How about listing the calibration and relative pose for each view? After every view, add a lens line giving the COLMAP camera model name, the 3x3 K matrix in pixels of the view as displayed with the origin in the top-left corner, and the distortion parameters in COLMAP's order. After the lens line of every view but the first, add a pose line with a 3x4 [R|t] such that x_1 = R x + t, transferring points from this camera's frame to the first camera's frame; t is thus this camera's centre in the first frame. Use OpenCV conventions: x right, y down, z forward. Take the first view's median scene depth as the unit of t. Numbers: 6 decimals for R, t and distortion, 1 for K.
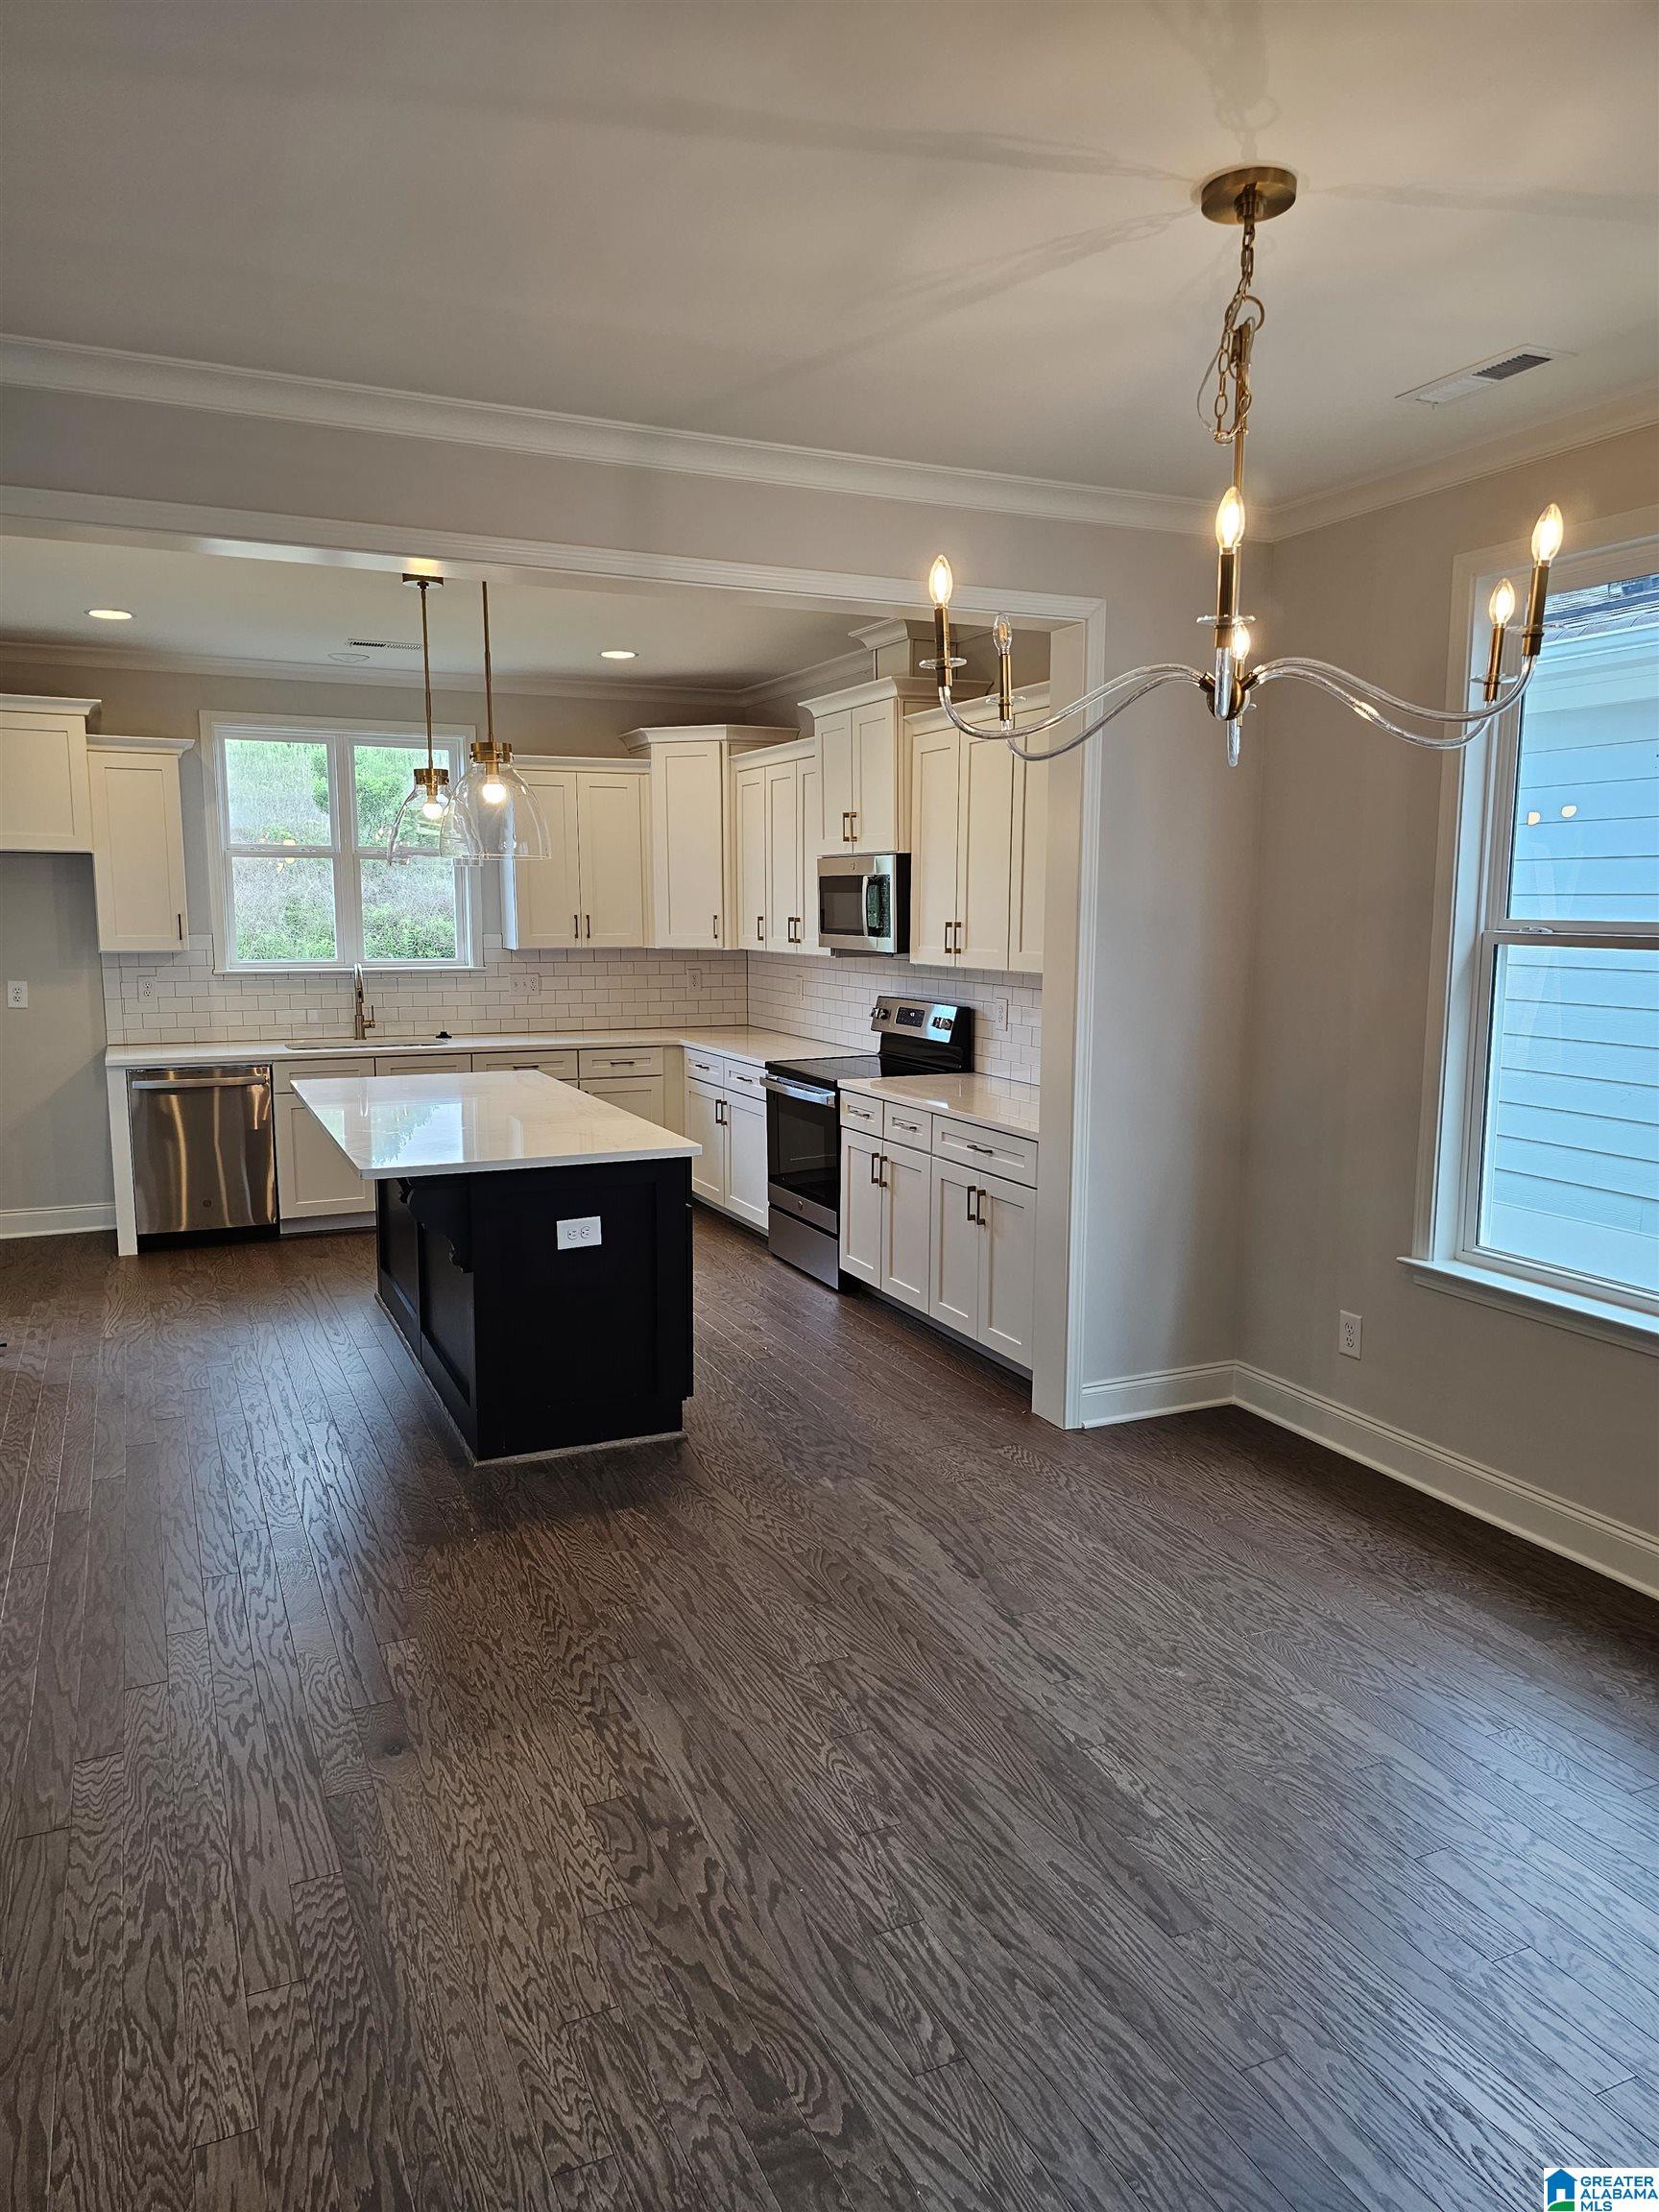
lens RADIAL K [[1490.4, 0, 796.6], [0, 1490.4, 1114.8], [0, 0, 1]] dist [0.064331, -0.053524]
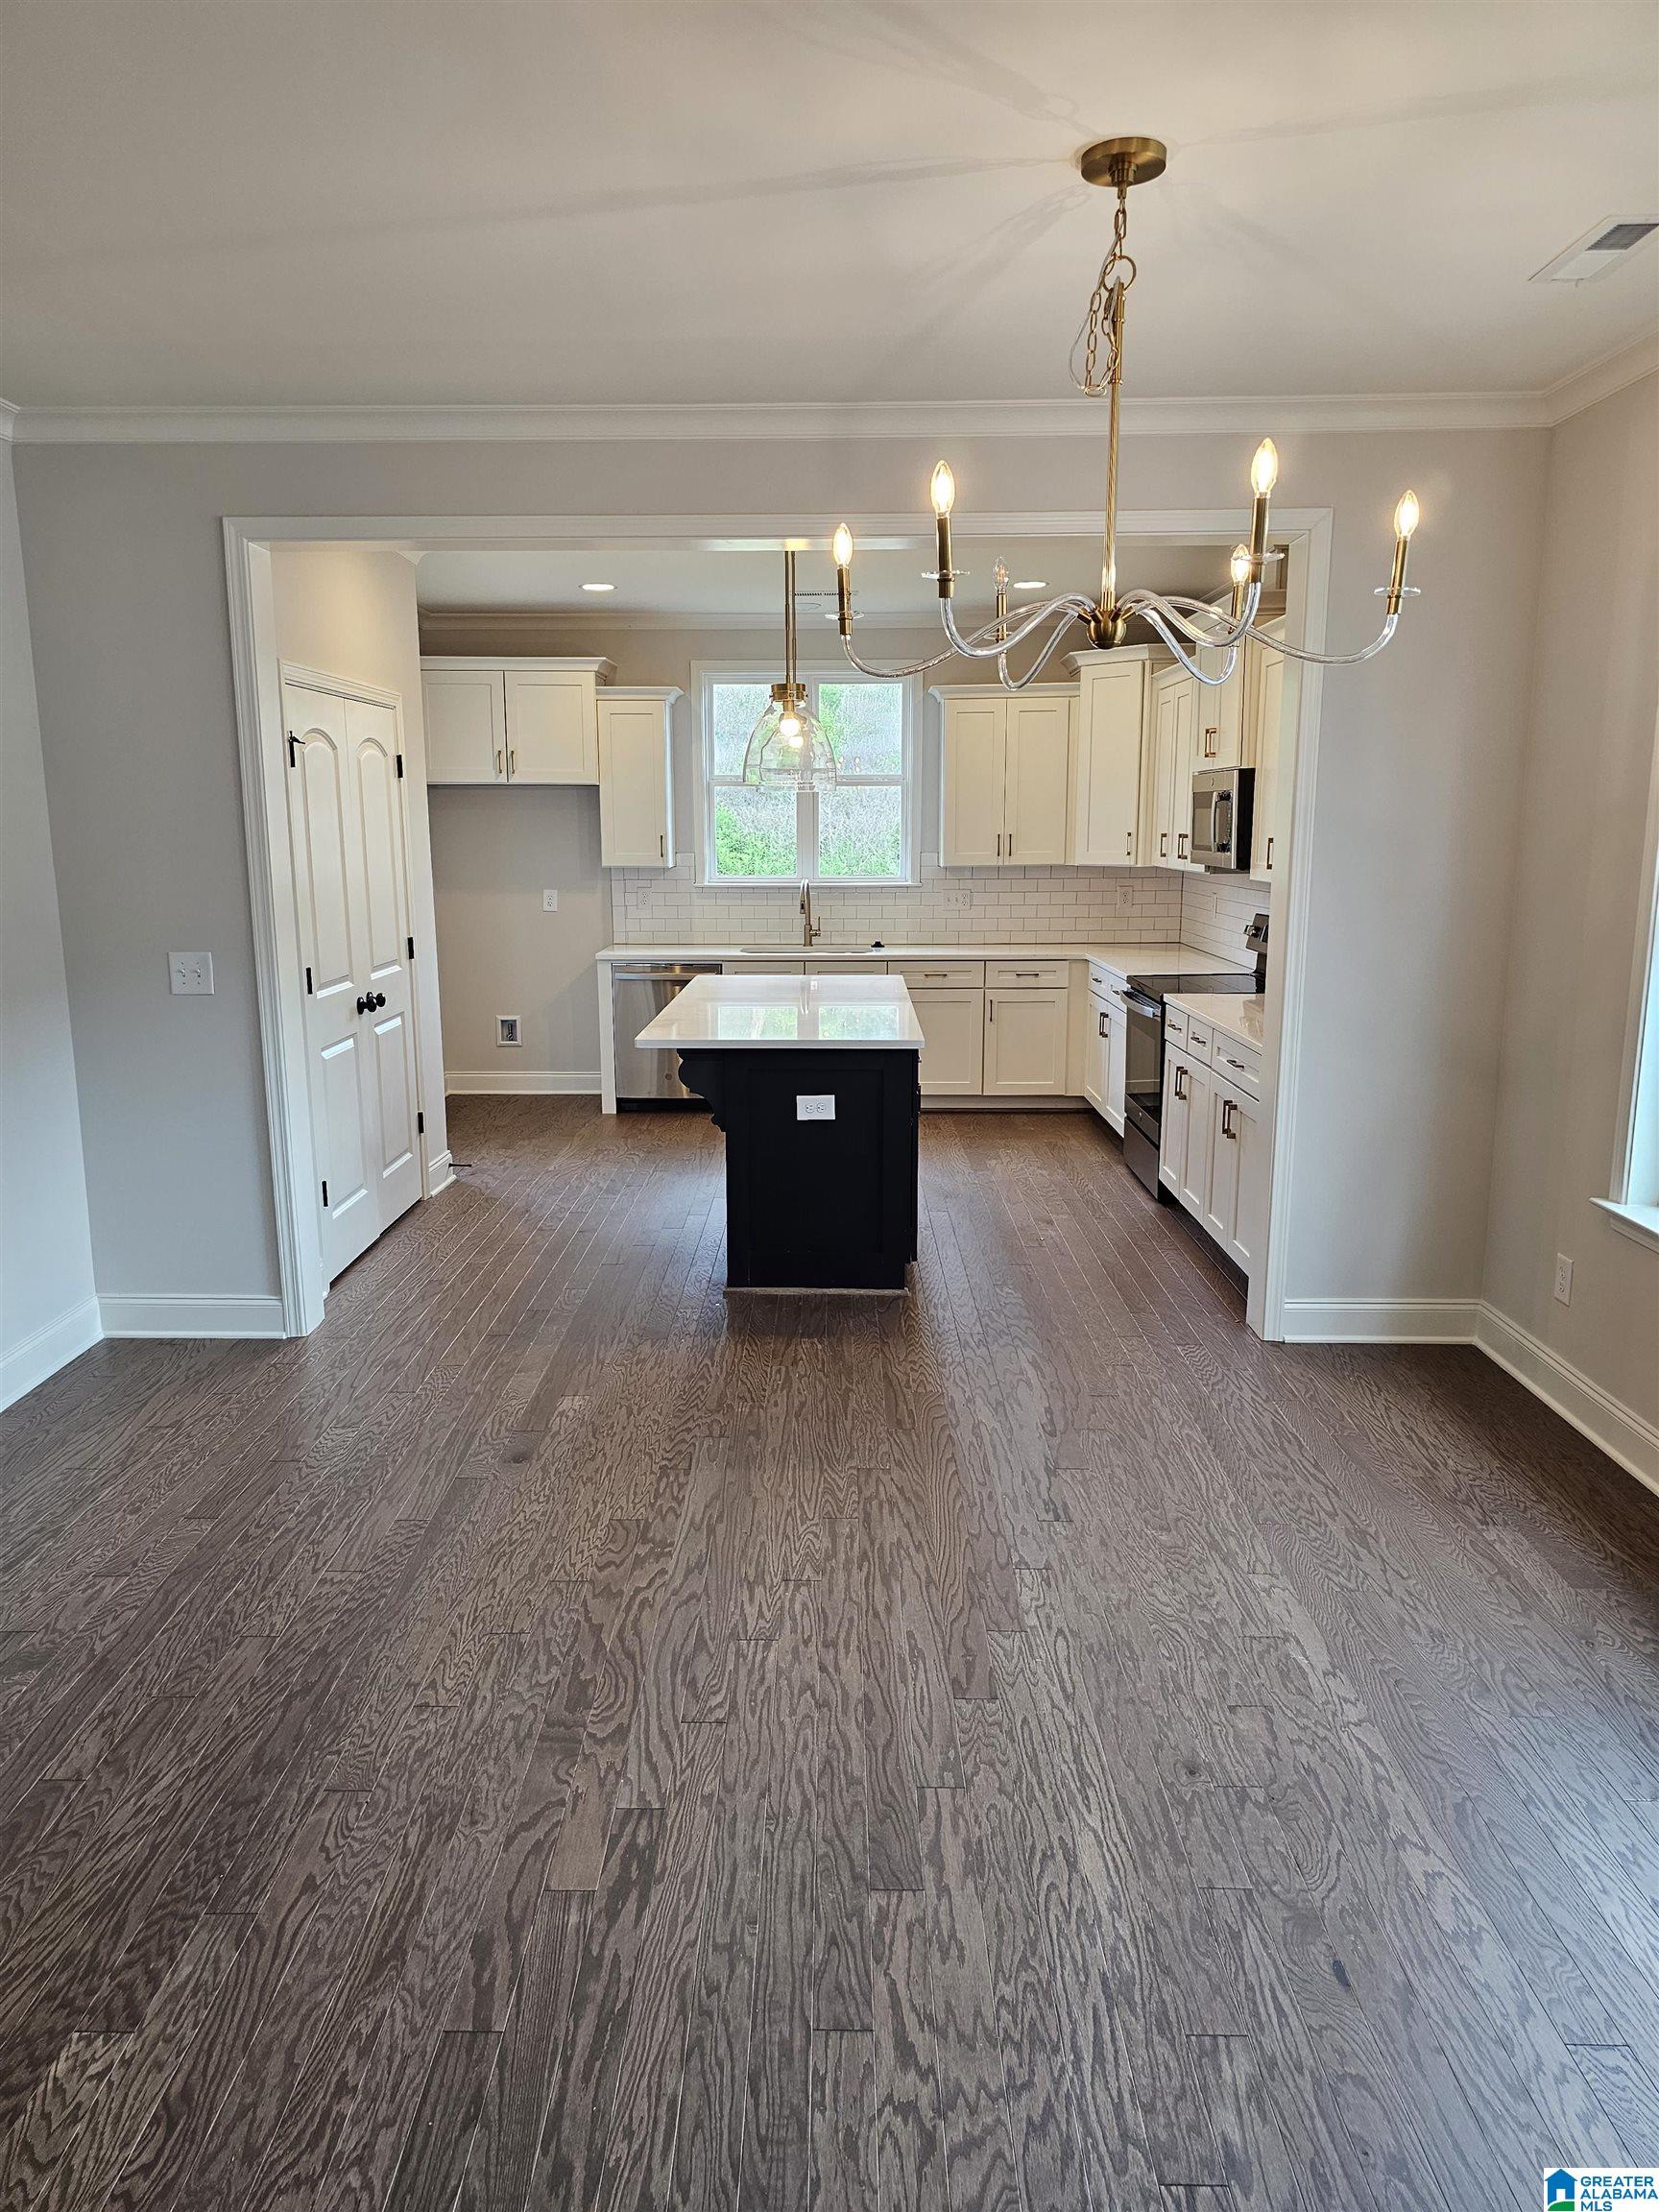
lens RADIAL K [[1478.5, 0, 787.3], [0, 1478.5, 1107.3], [0, 0, 1]] dist [0.101470, -0.125955]
pose [[0.901452, 0.077268, -0.425927, 0.270429], [-0.057051, 0.996564, 0.060043, 0.008639], [0.429103, -0.029826, 0.902763, -0.046274]]
